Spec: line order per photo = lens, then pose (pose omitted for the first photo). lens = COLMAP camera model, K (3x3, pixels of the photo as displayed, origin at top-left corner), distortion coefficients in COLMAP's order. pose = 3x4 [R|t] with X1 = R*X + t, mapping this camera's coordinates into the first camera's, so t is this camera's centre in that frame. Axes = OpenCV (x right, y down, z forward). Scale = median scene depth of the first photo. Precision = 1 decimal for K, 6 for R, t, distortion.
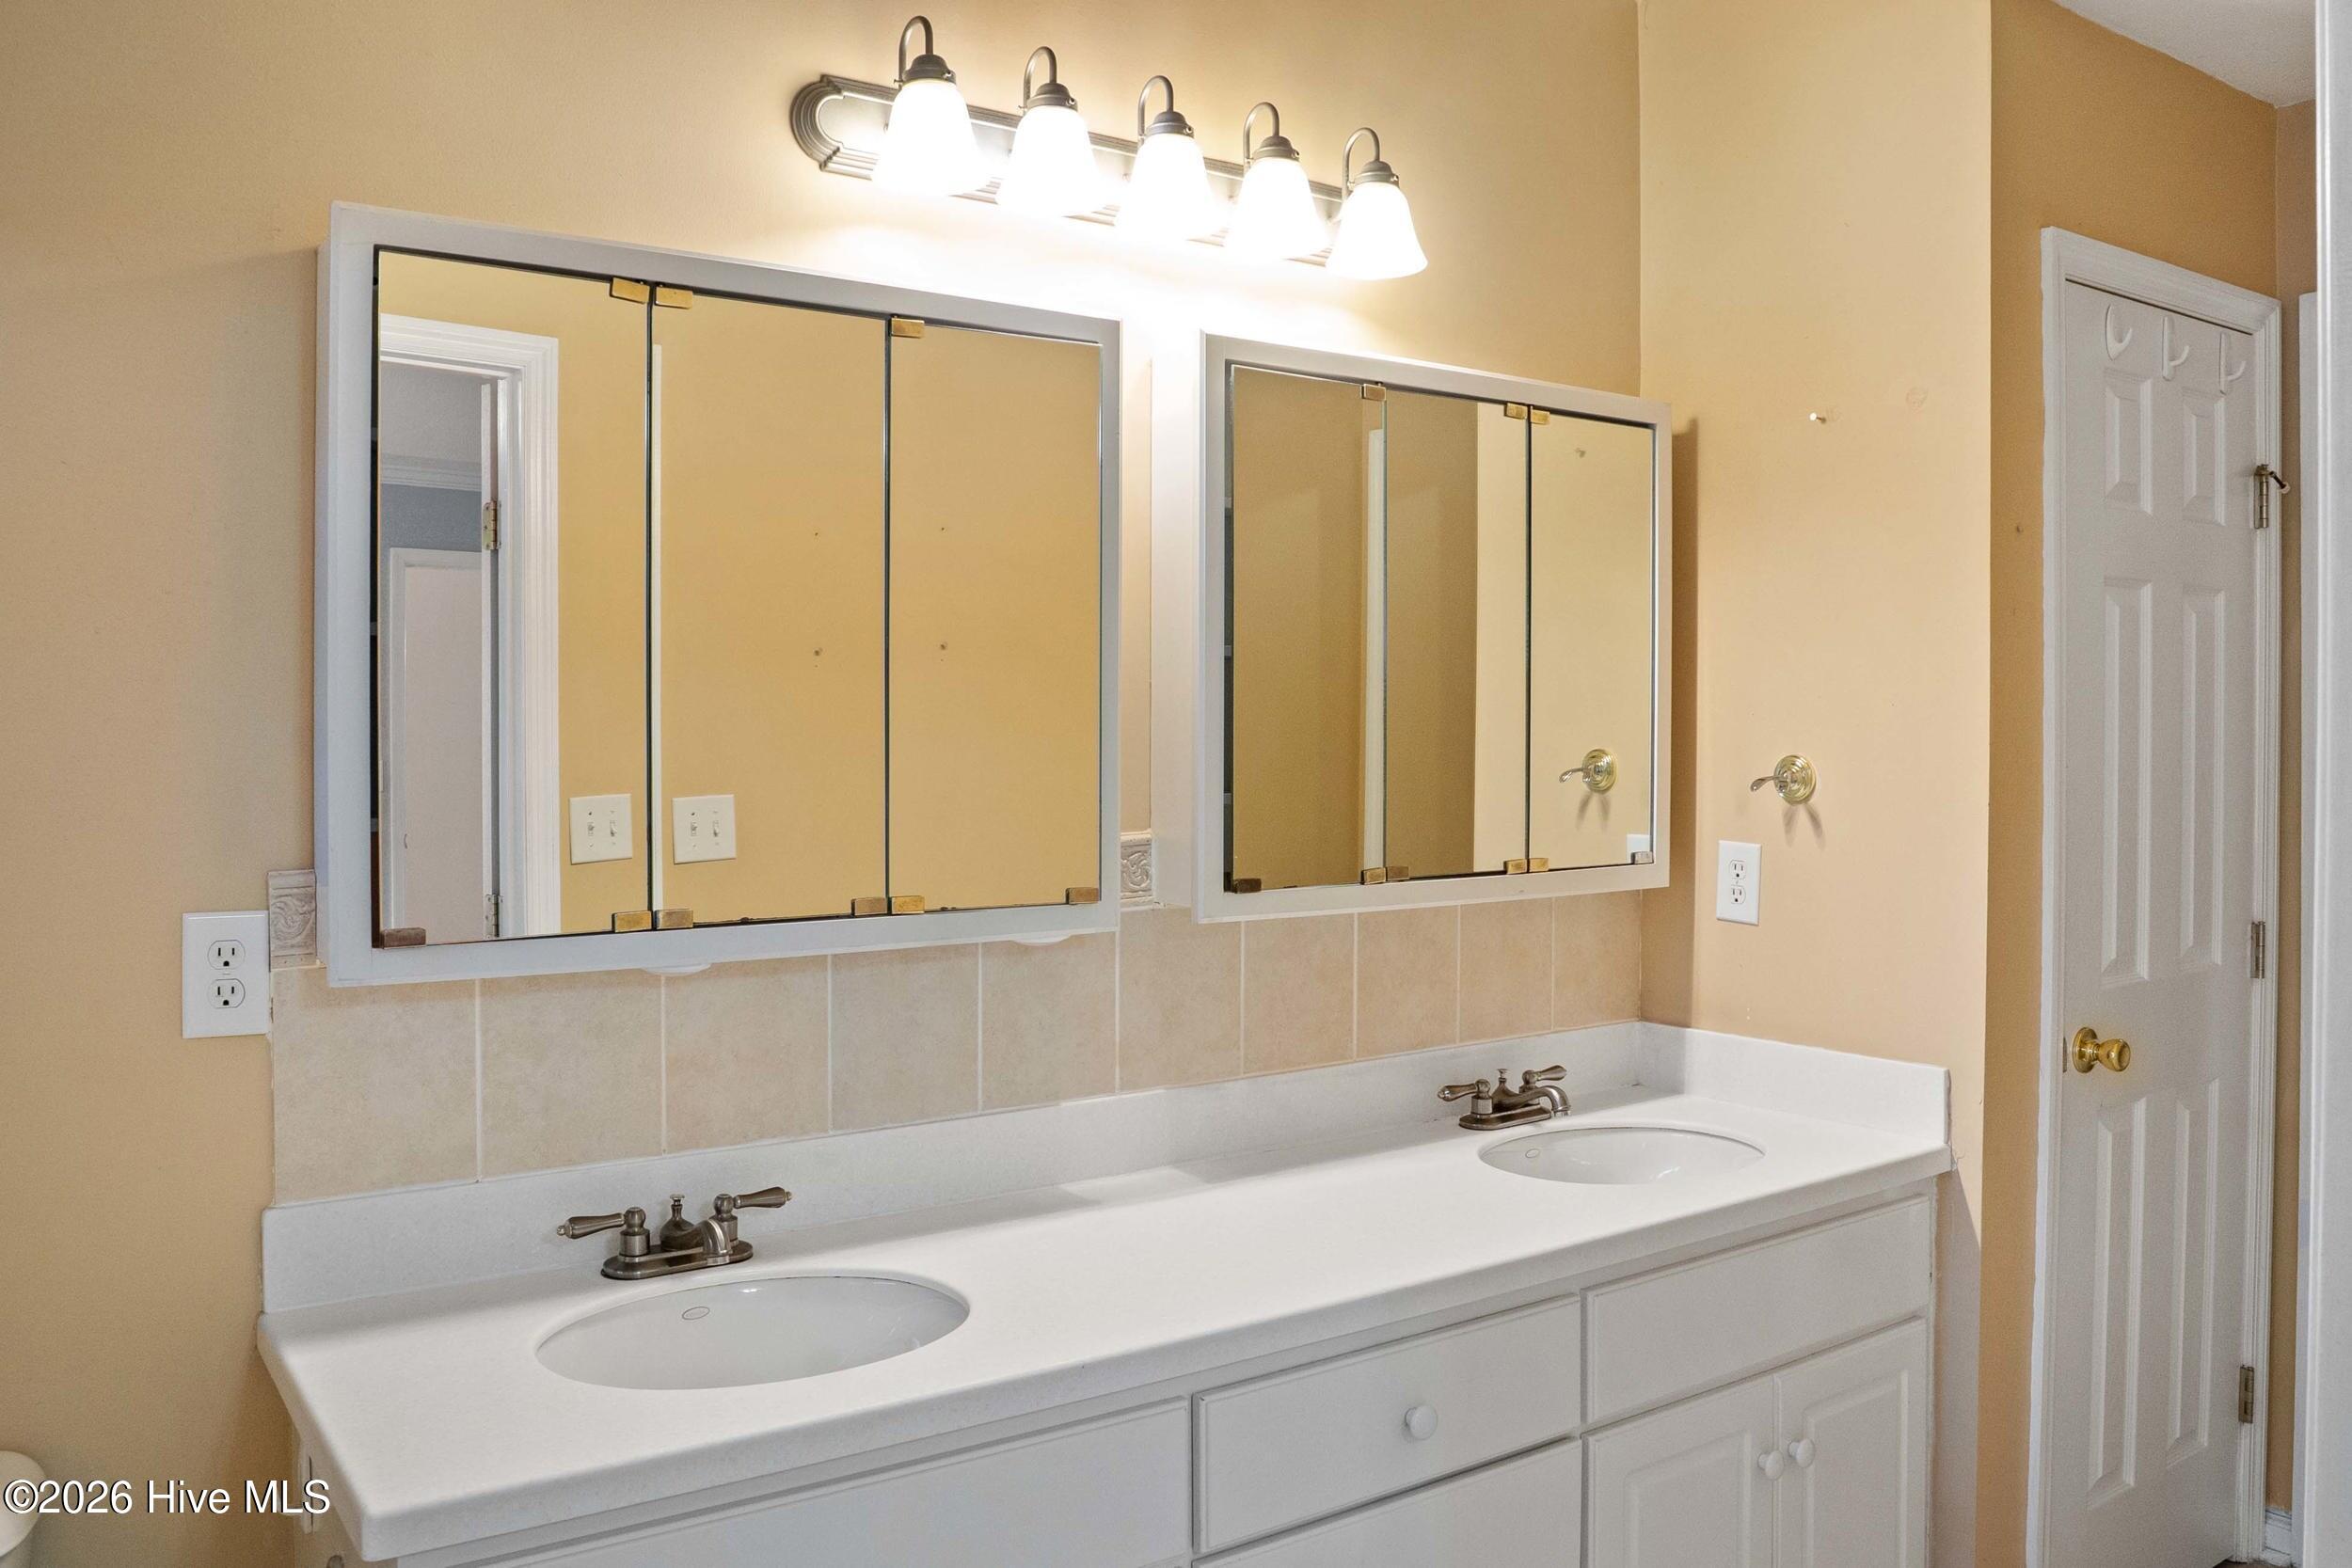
lens RADIAL K [[1780.2, 0, 1169.1], [0, 1780.2, 739.4], [0, 0, 1]] dist [-0.084128, 0.039163]
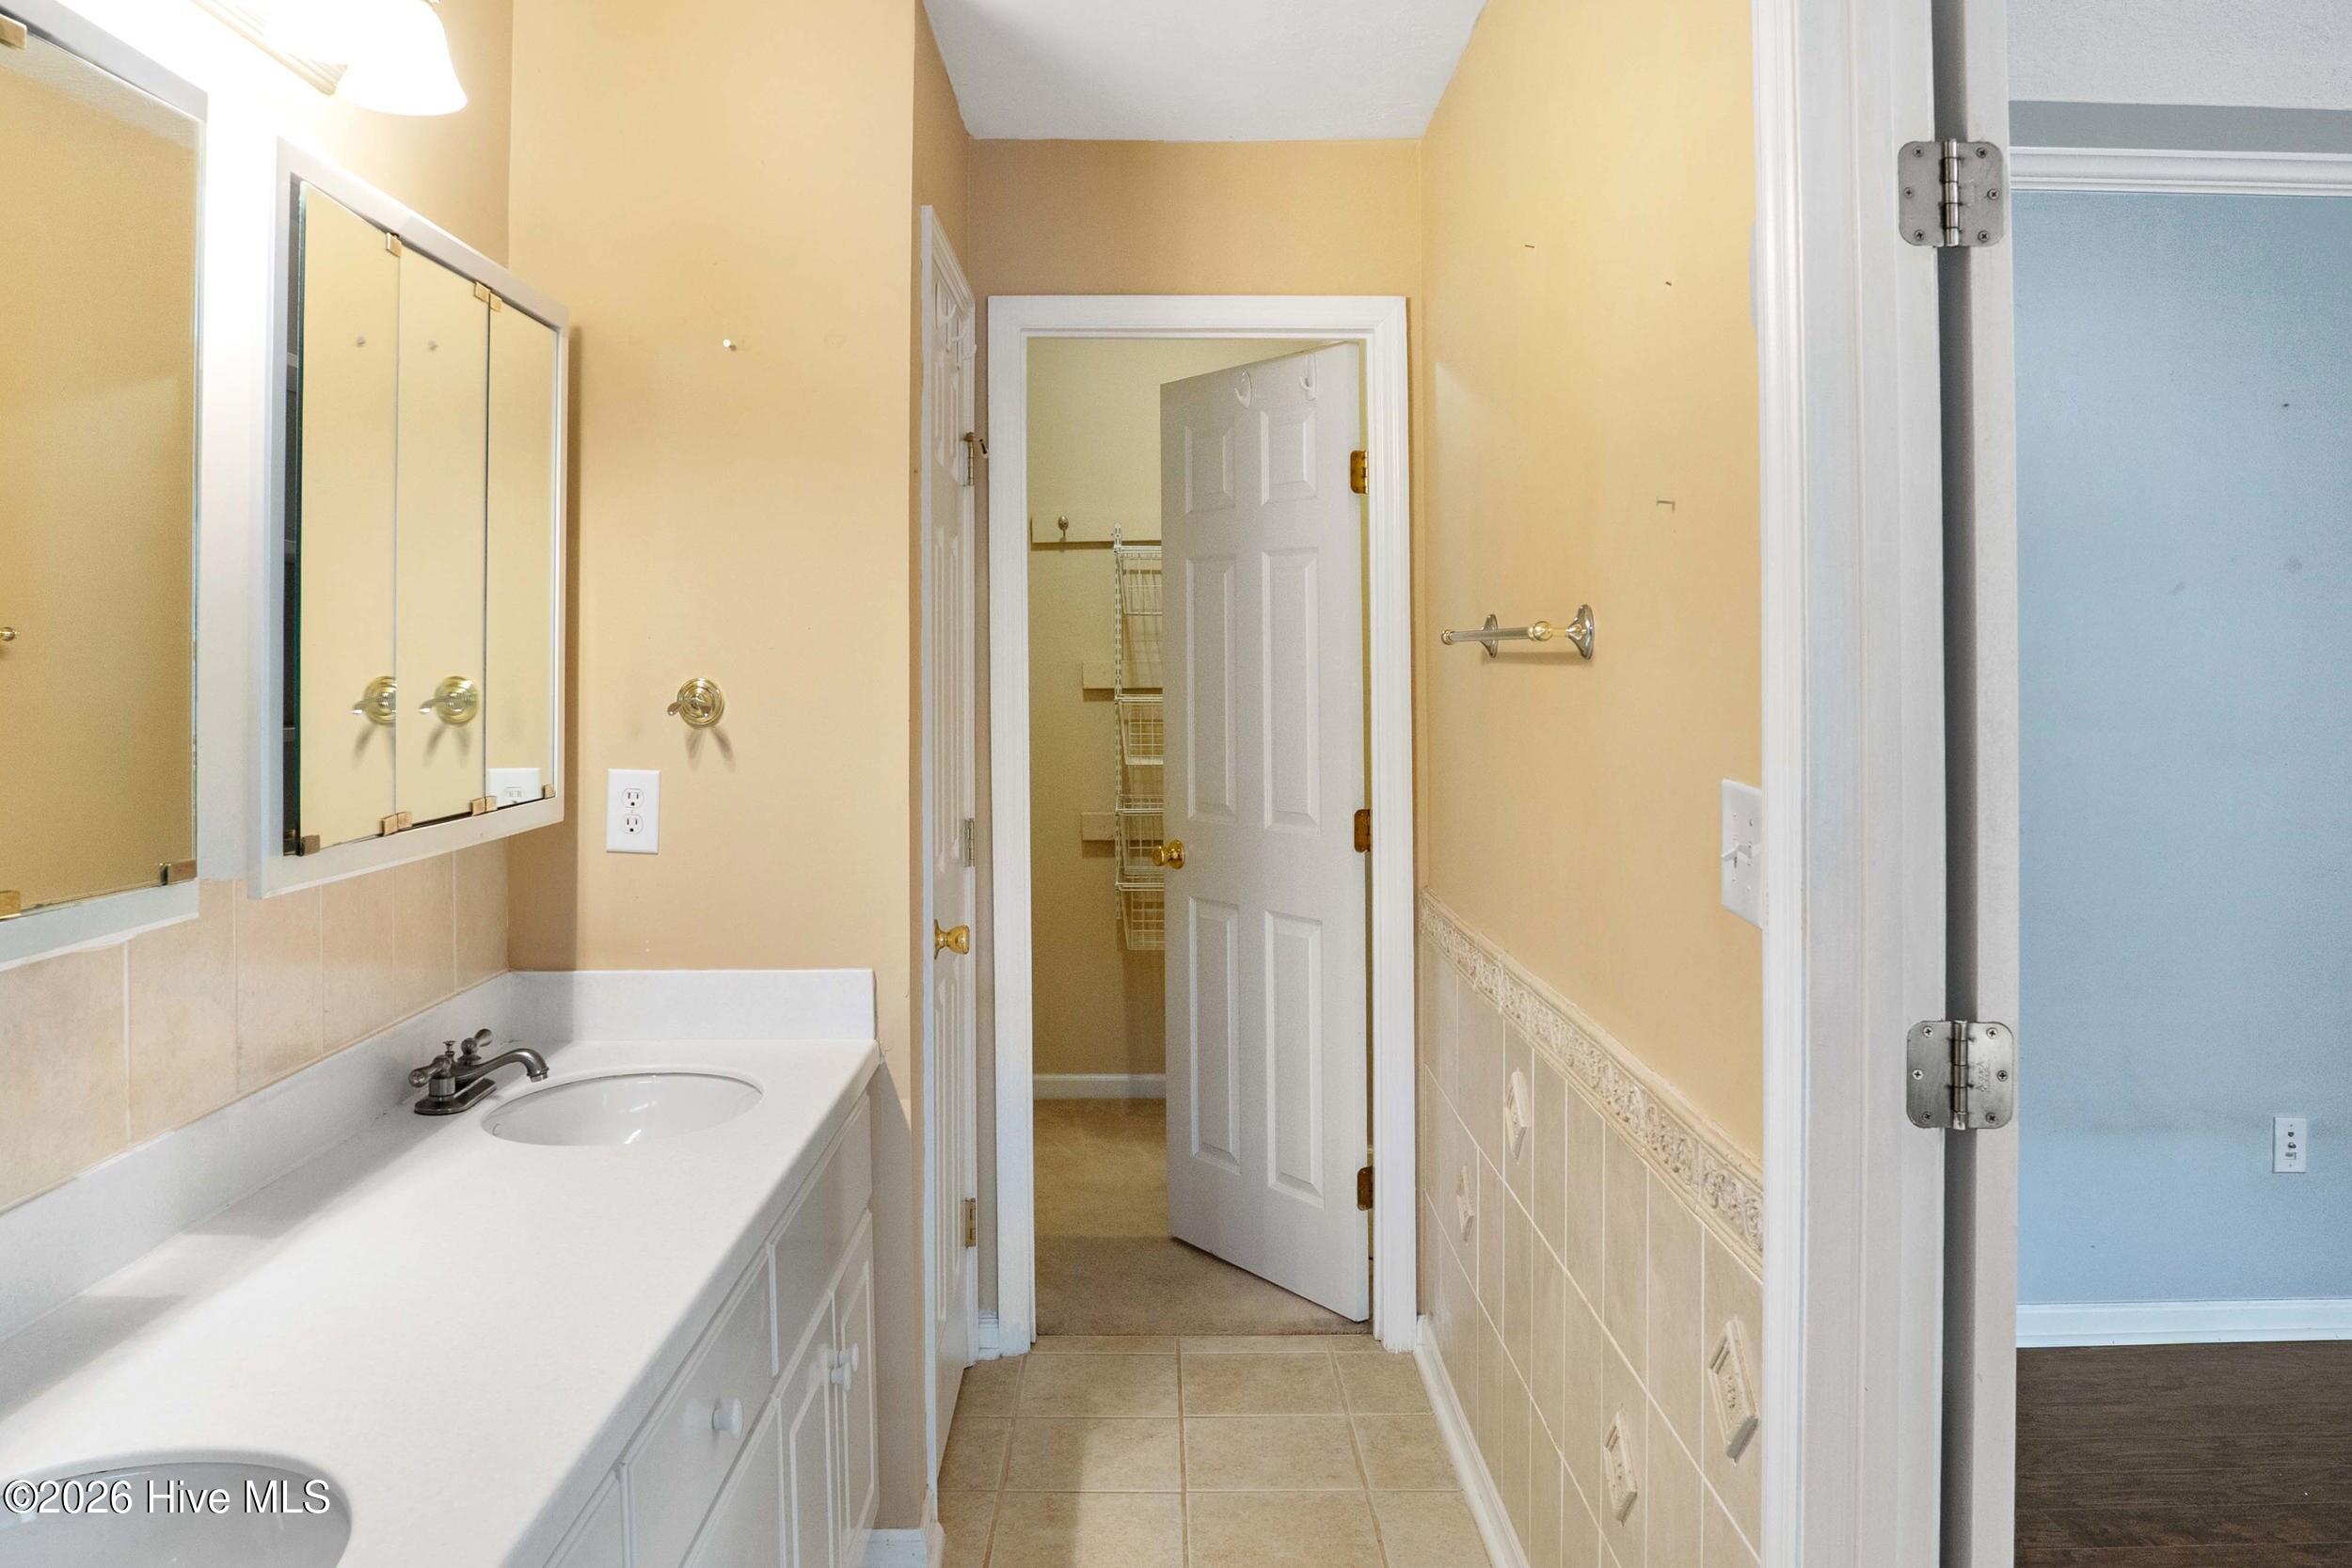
lens RADIAL K [[1780.2, 0, 1135.1], [0, 1780.2, 640.8], [0, 0, 1]] dist [-0.084128, 0.039163]
pose [[0.580637, 0.010902, 0.814090, -0.388189], [0.009458, 0.999753, -0.020134, 0.011960], [-0.814108, 0.019390, 0.580390, 0.266141]]
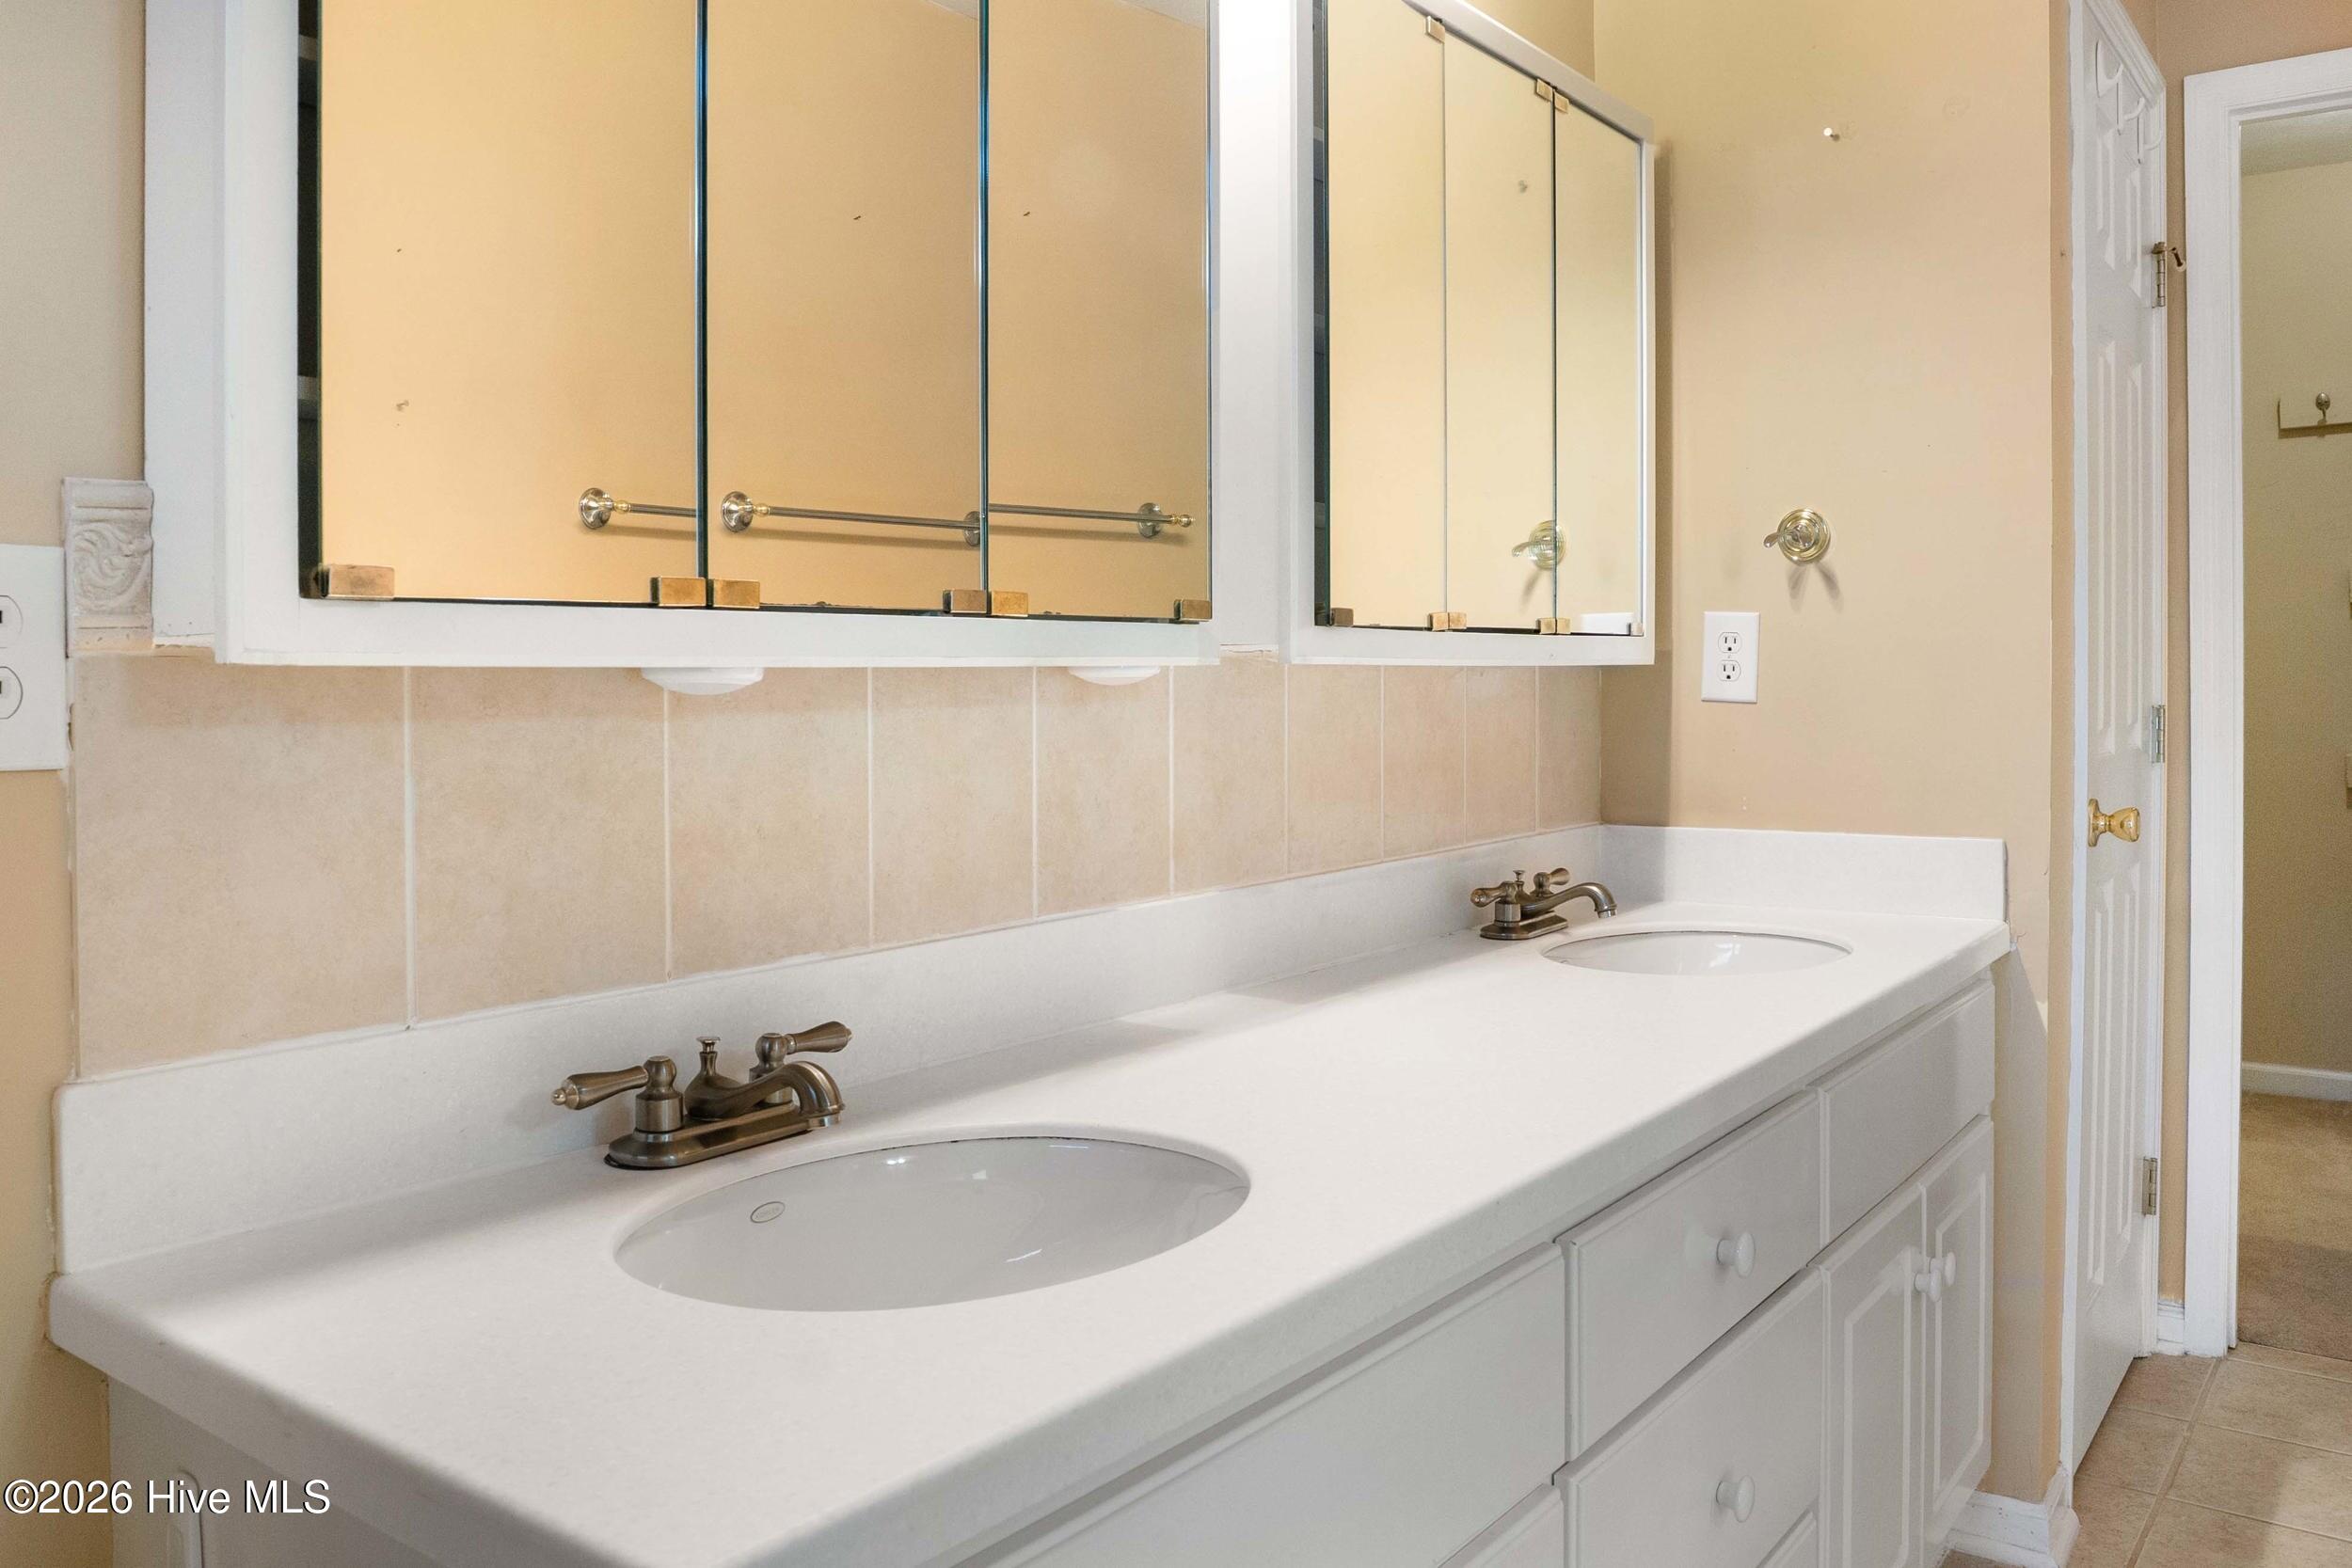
lens RADIAL K [[1780.2, 0, 1164.0], [0, 1780.2, 692.0], [0, 0, 1]] dist [-0.084128, 0.039163]
pose [[0.955483, -0.008860, 0.294912, -0.270716], [0.006302, 0.999934, 0.009621, 0.111165], [-0.294977, -0.007335, 0.955476, 0.290456]]
